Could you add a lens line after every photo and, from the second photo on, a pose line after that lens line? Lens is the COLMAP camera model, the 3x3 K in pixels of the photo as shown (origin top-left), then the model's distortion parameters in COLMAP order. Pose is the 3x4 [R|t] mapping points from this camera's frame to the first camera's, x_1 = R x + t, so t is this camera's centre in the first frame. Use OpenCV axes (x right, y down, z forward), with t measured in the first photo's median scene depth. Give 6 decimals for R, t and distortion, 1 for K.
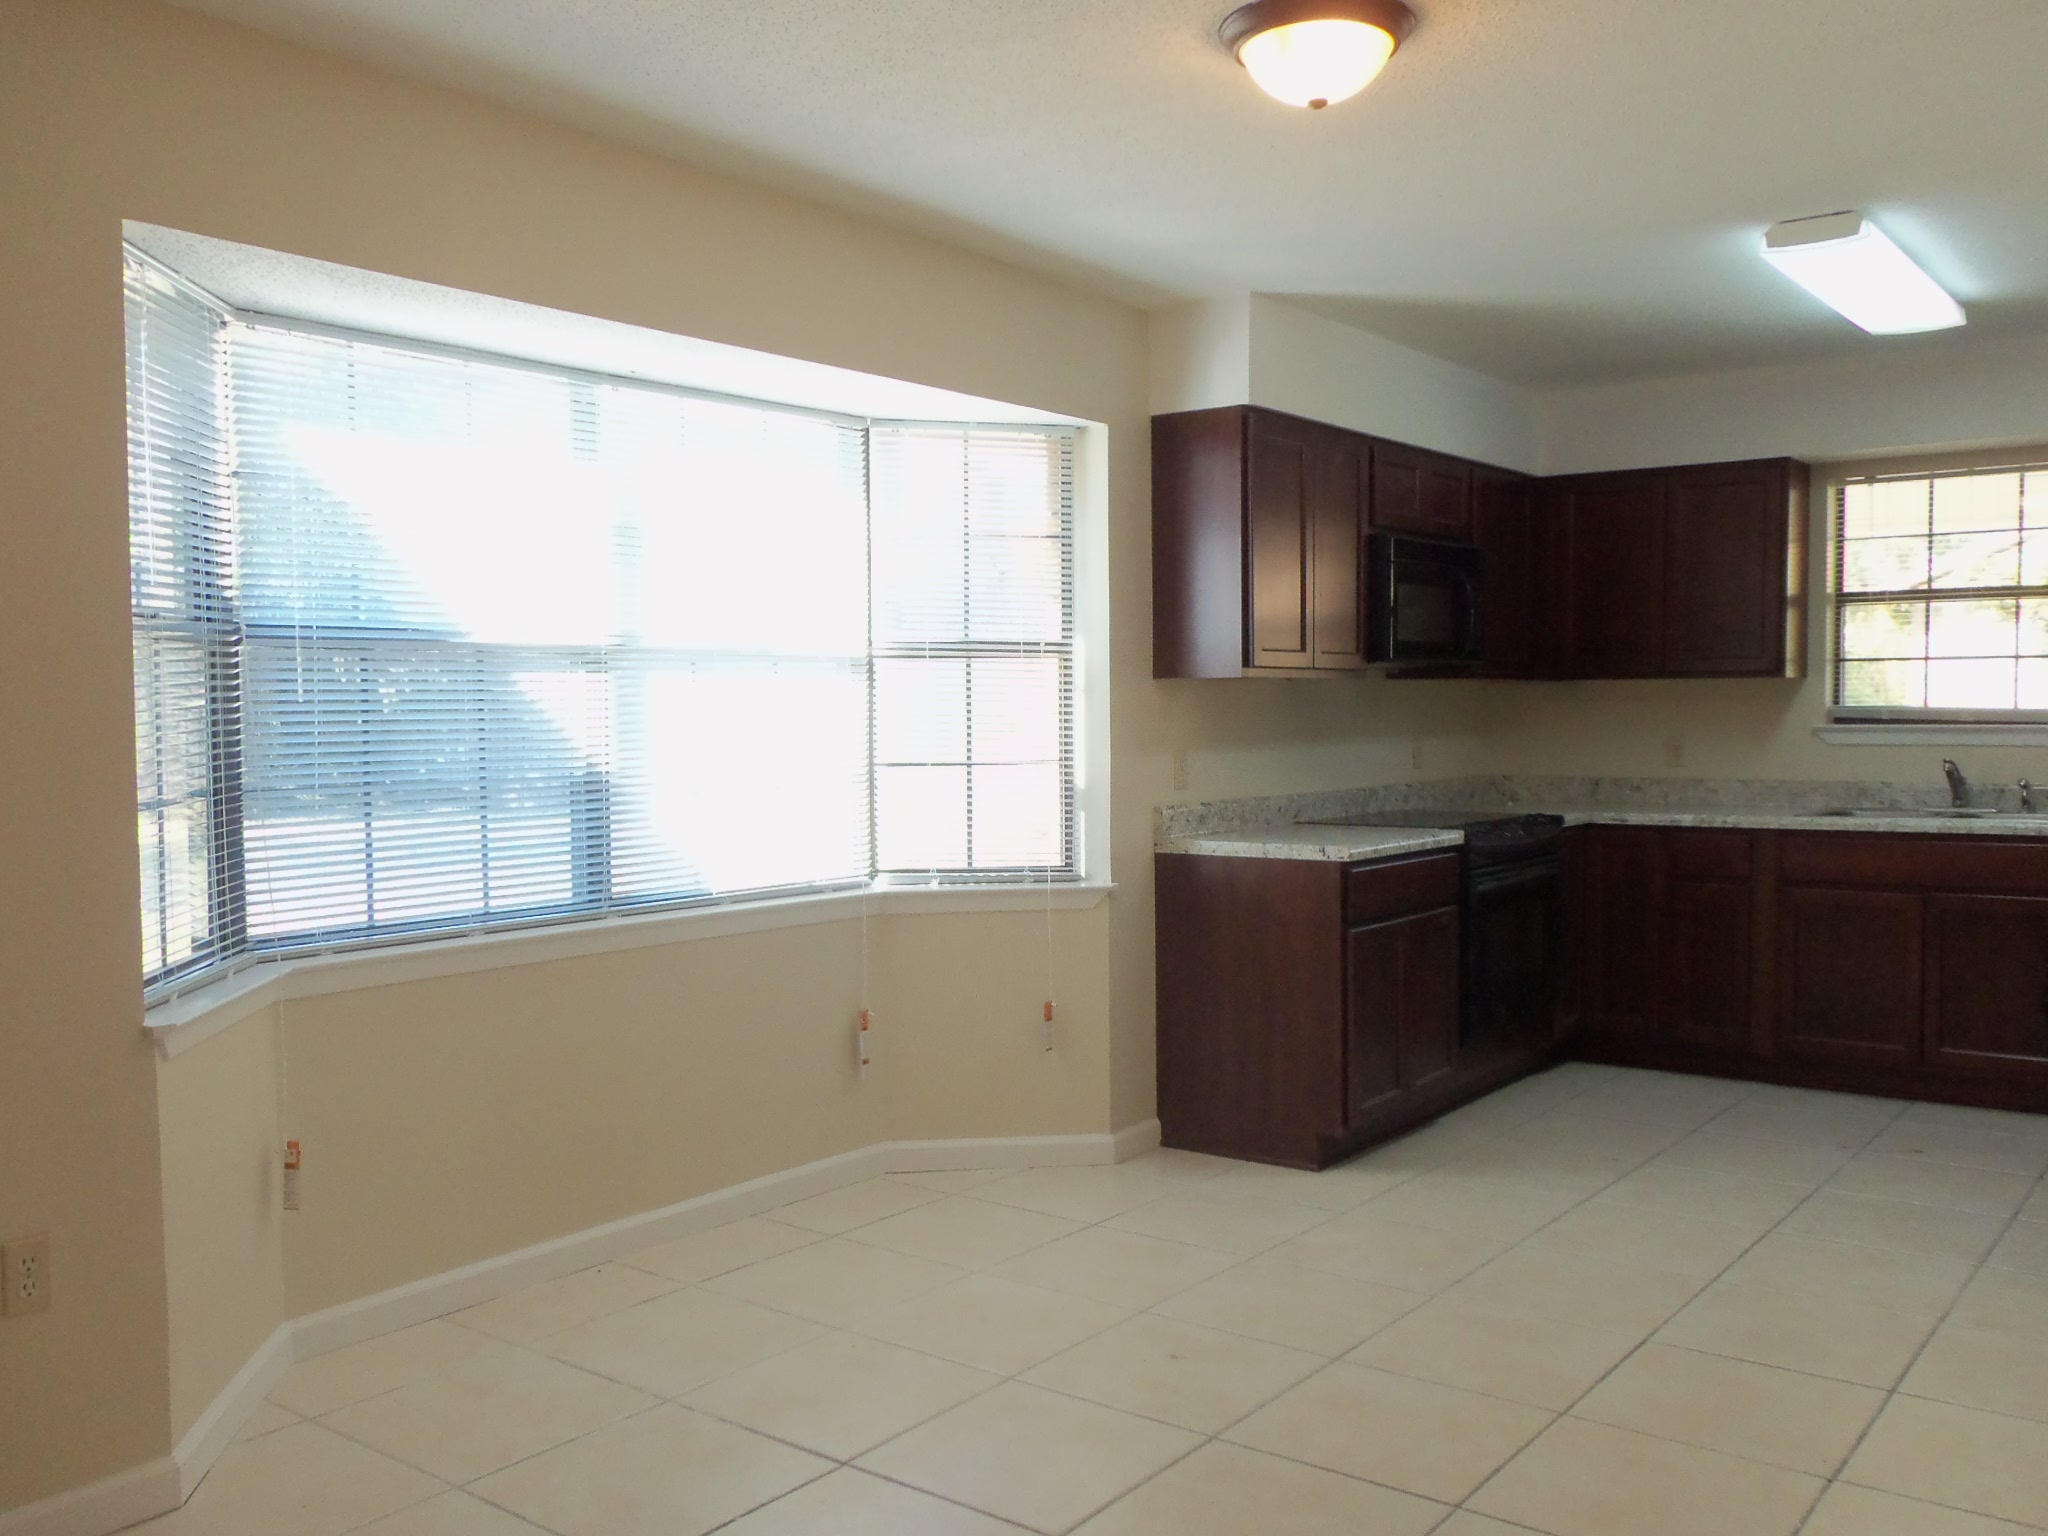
lens RADIAL K [[1742.5, 0, 1024.0], [0, 1742.5, 768.0], [0, 0, 1]] dist [0.002984, 0.012996]
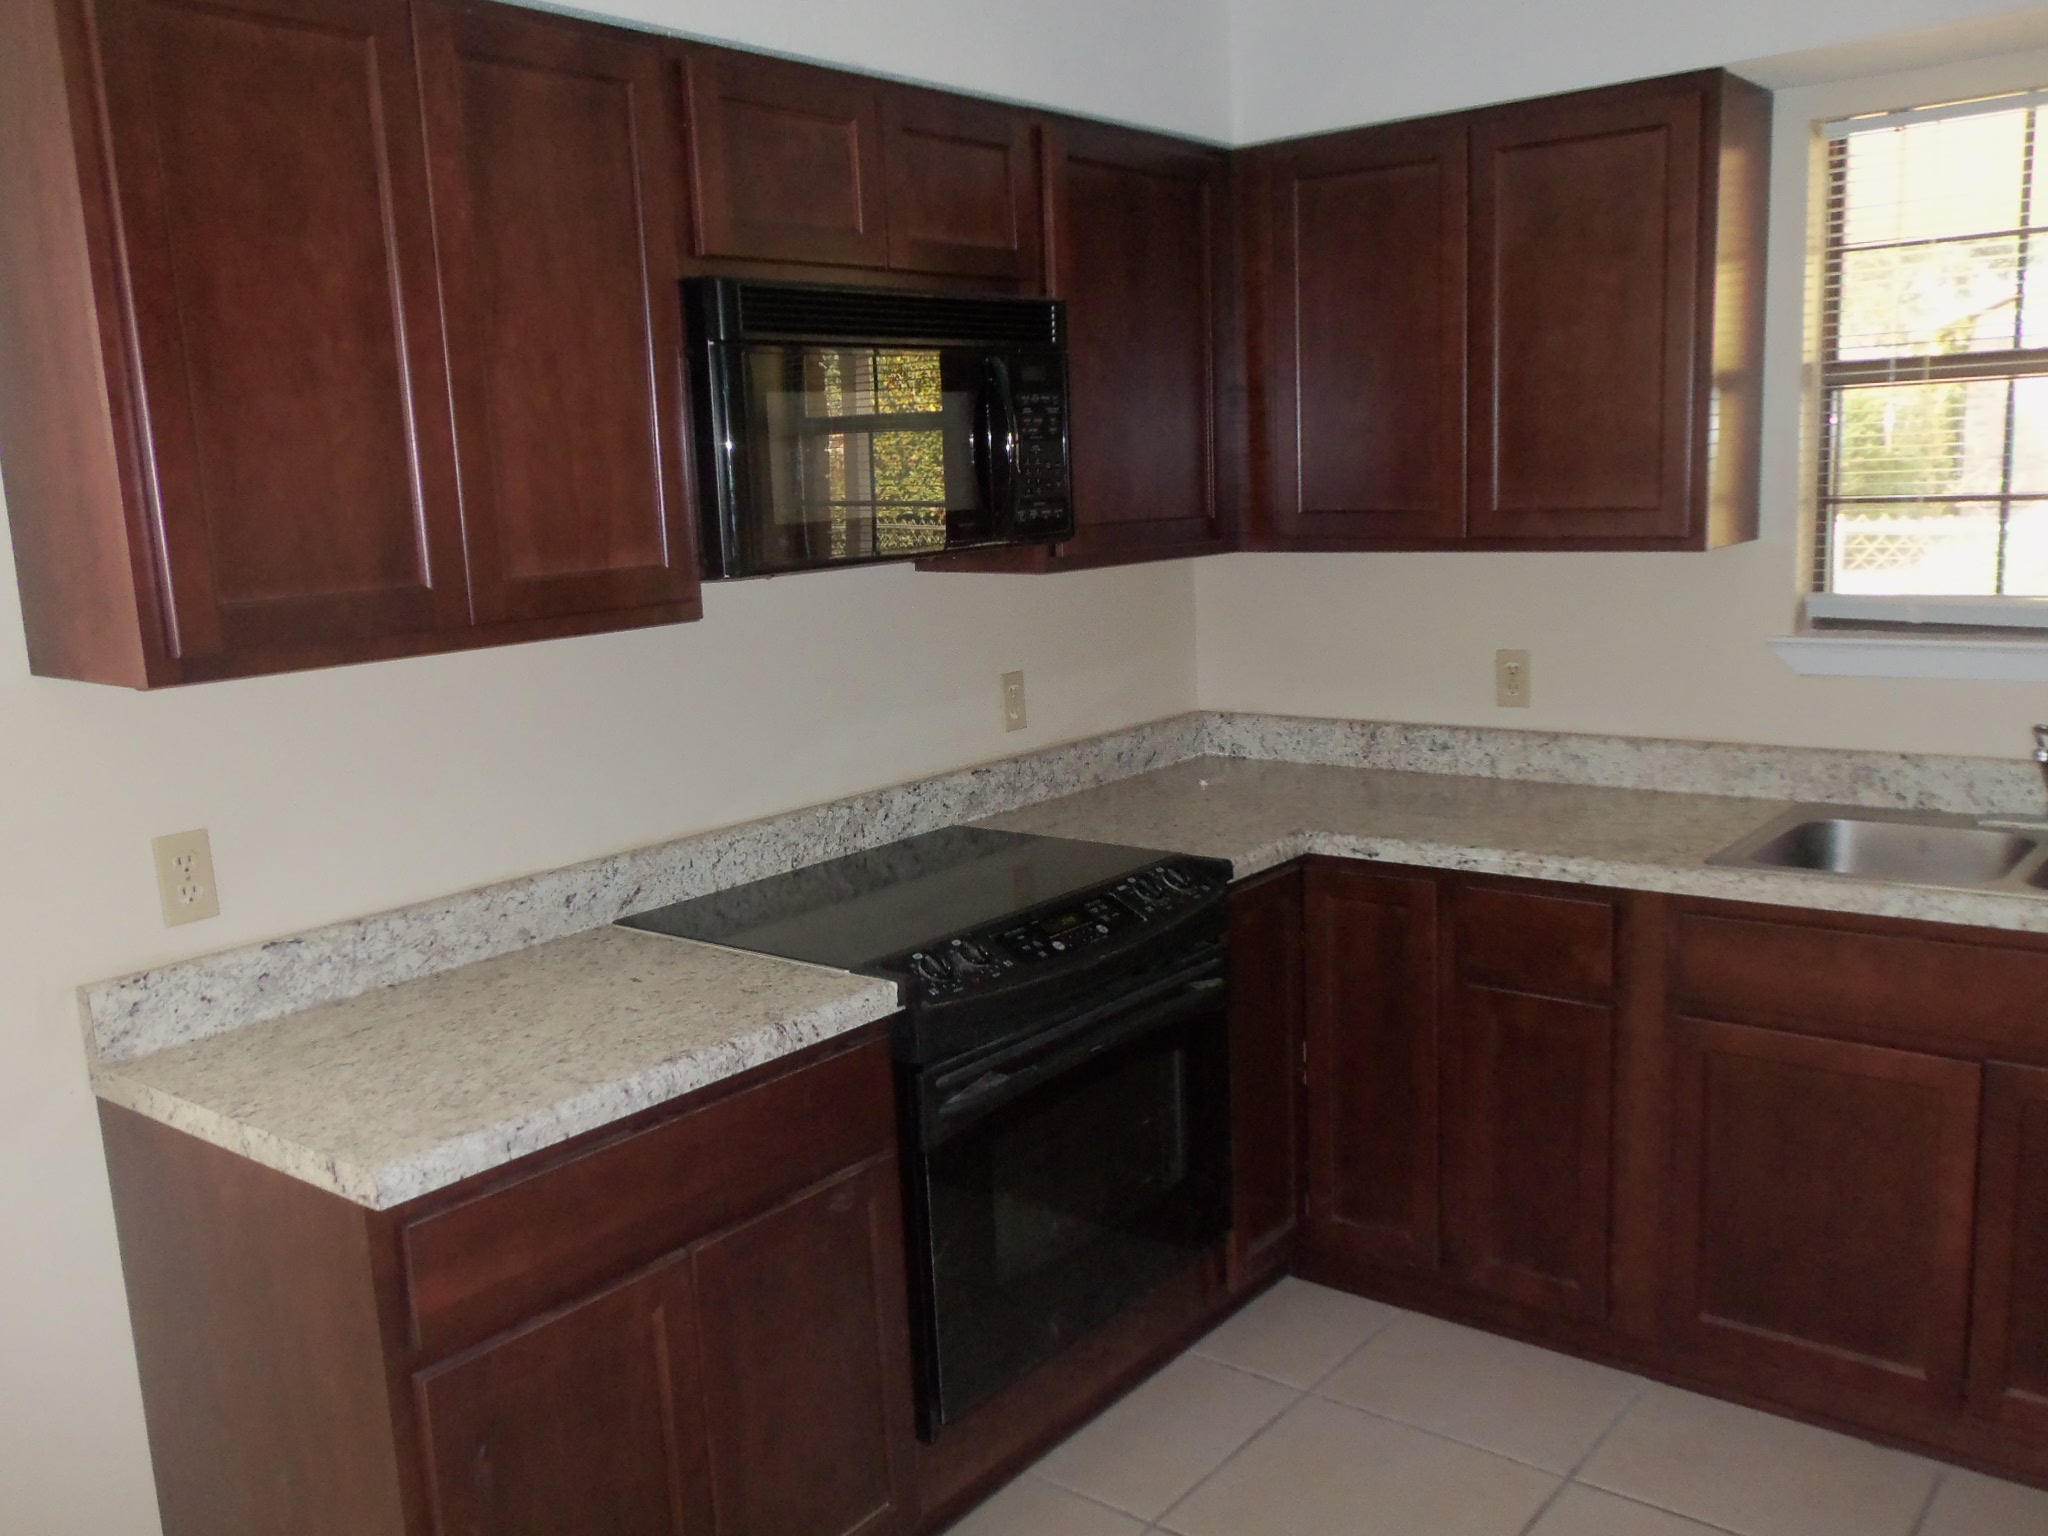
lens RADIAL K [[1747.1, 0, 1024.0], [0, 1747.1, 768.0], [0, 0, 1]] dist [-0.002355, -0.007215]
pose [[0.999239, -0.030374, -0.024478, 0.258369], [0.033397, 0.990358, 0.134448, -0.063072], [0.020158, -0.135163, 0.990618, 0.512203]]
